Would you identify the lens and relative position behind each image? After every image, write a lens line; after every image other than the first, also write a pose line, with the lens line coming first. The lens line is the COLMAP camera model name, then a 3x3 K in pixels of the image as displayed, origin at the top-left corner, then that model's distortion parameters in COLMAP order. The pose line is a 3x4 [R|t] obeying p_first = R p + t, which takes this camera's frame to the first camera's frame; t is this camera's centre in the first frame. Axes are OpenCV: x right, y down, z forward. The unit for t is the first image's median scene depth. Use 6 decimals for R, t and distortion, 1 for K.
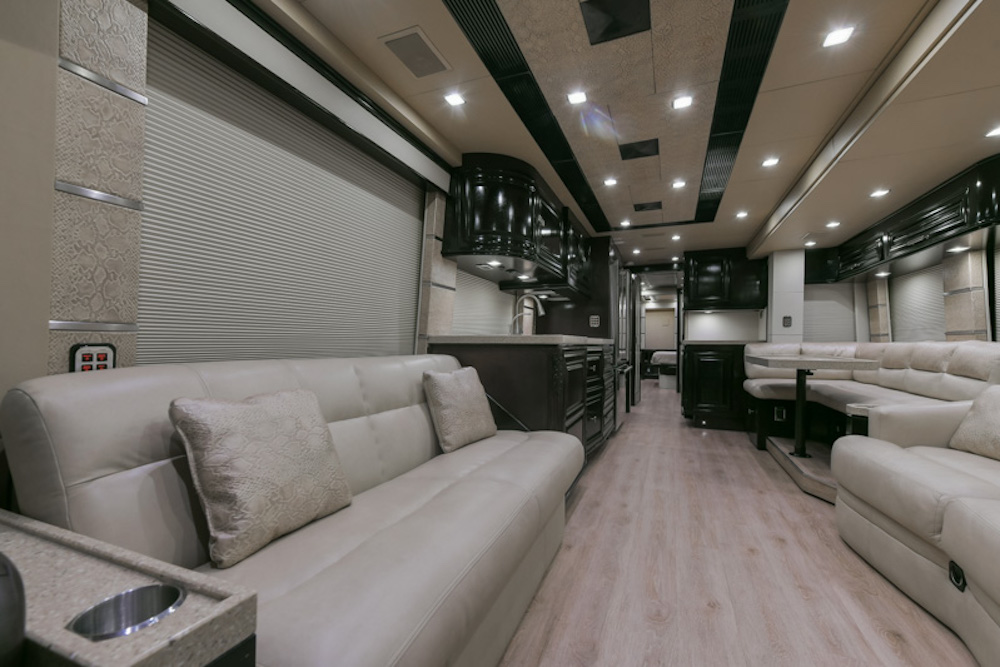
lens RADIAL K [[410.5, 0, 504.8], [0, 410.5, 348.6], [0, 0, 1]] dist [0.013194, -0.000141]
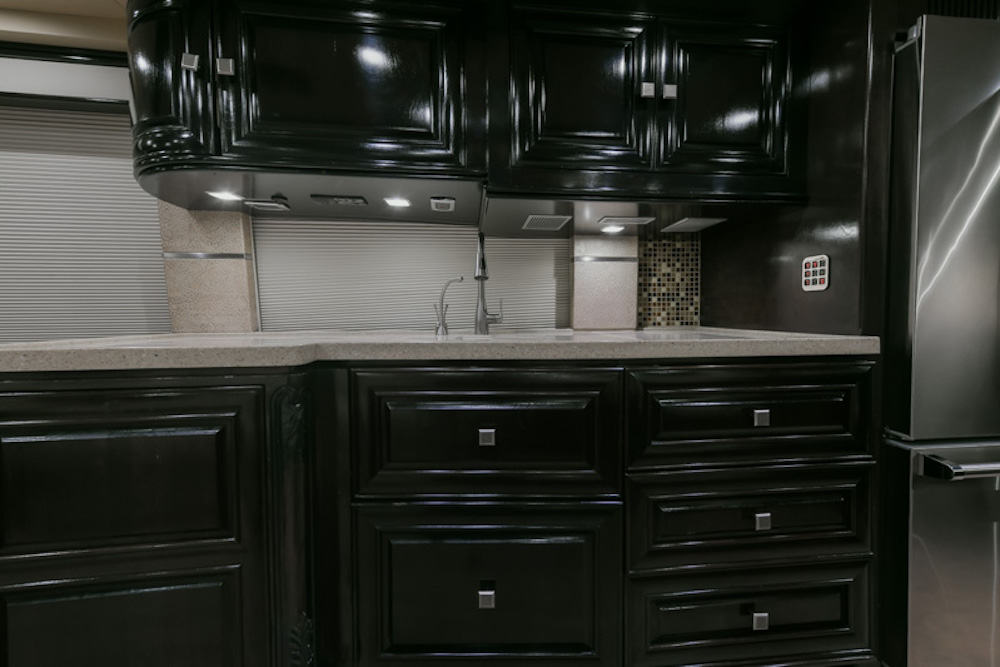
lens RADIAL K [[402.2, 0, 512.7], [0, 402.2, 331.5], [0, 0, 1]] dist [0.012773, -0.000063]
pose [[0.478655, 0.030917, -0.877459, 0.530867], [-0.004160, 0.999448, 0.032946, -0.046119], [0.877993, -0.012119, 0.478519, 0.934178]]
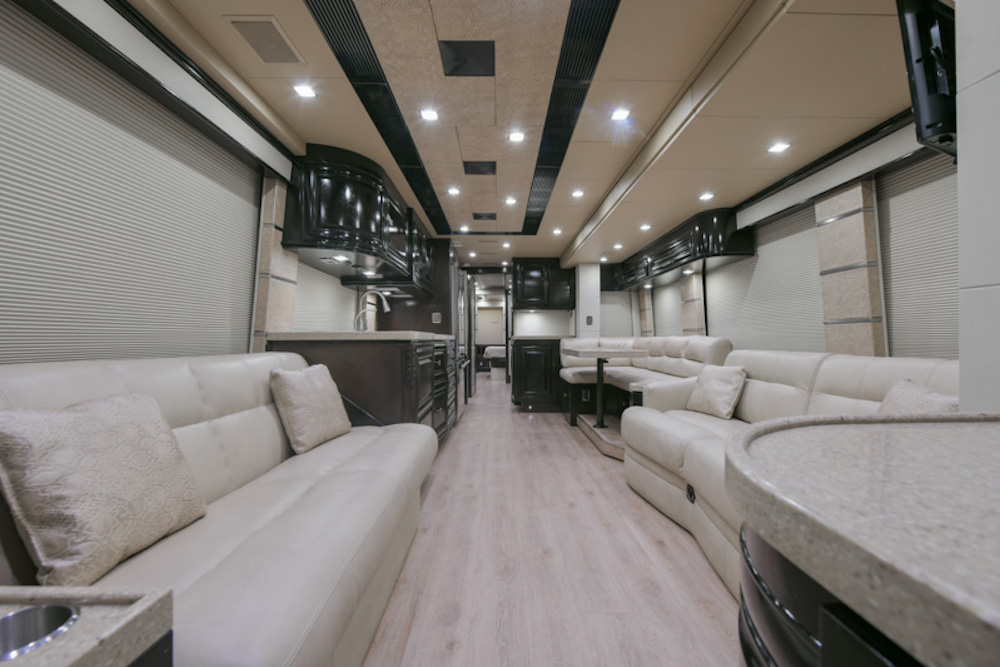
lens RADIAL K [[408.0, 0, 503.1], [0, 408.0, 338.8], [0, 0, 1]] dist [-0.013972, -0.000042]
pose [[0.922109, -0.007305, 0.386861, -0.040229], [0.012997, 0.999842, -0.012099, 0.001189], [-0.386712, 0.016184, 0.922059, -0.037068]]
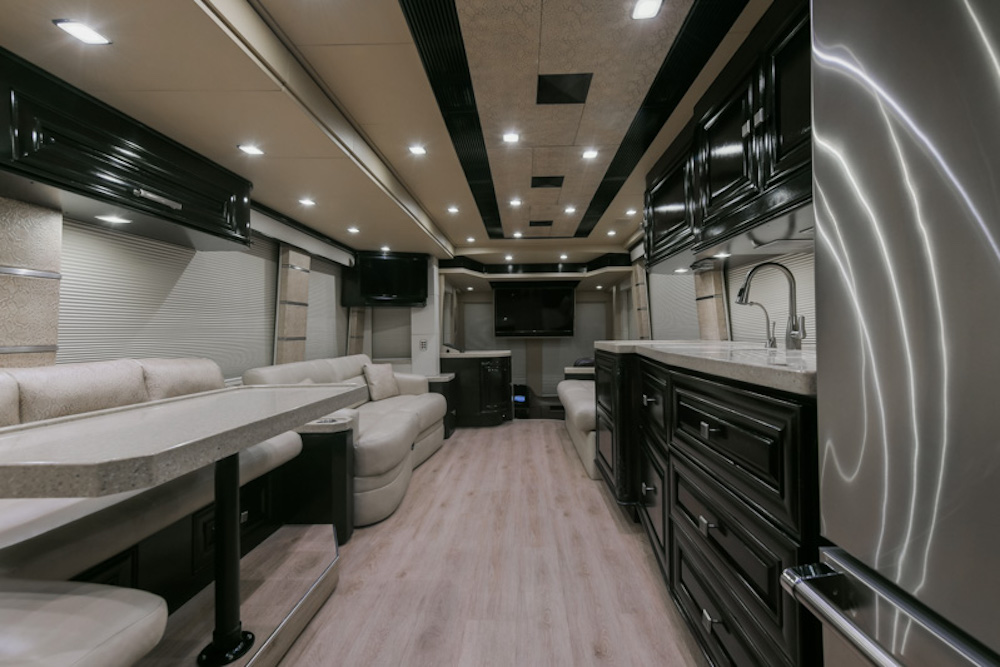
lens RADIAL K [[407.1, 0, 517.9], [0, 407.1, 329.4], [0, 0, 1]] dist [0.014575, -0.000063]
pose [[-0.932436, 0.006418, -0.361278, 0.632326], [0.004696, 0.999973, 0.005645, -0.058668], [0.361305, 0.003567, -0.932441, 1.575925]]
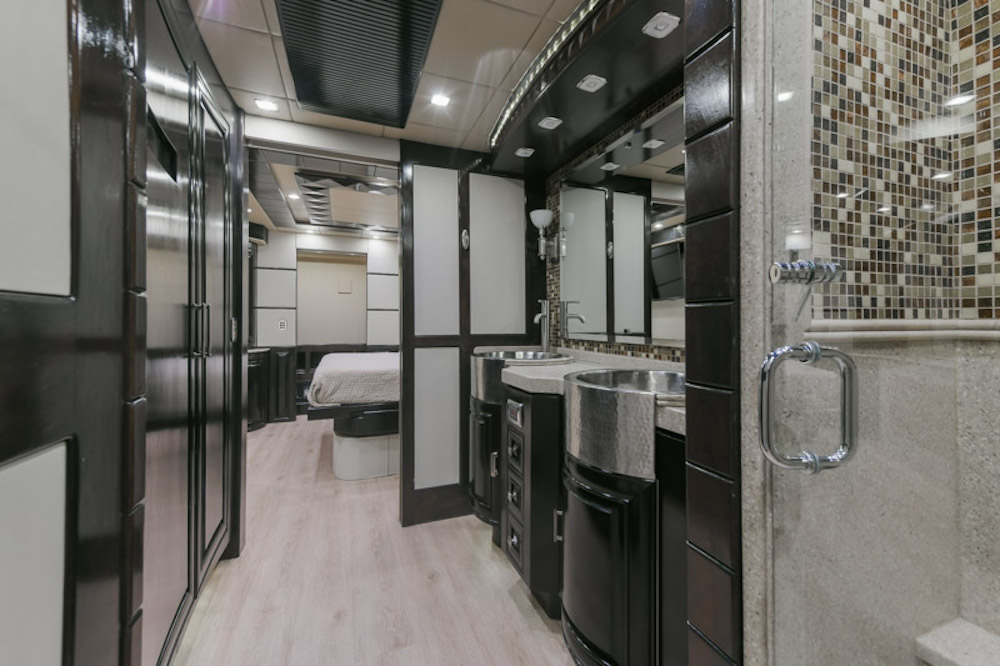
lens RADIAL K [[399.4, 0, 501.3], [0, 399.4, 323.3], [0, 0, 1]] dist [0.015706, 0.000024]
pose [[0.720265, 0.000864, 0.693698, 0.767027], [0.007691, 0.999928, -0.009231, -0.061179], [-0.693656, 0.011984, 0.720207, 2.078442]]
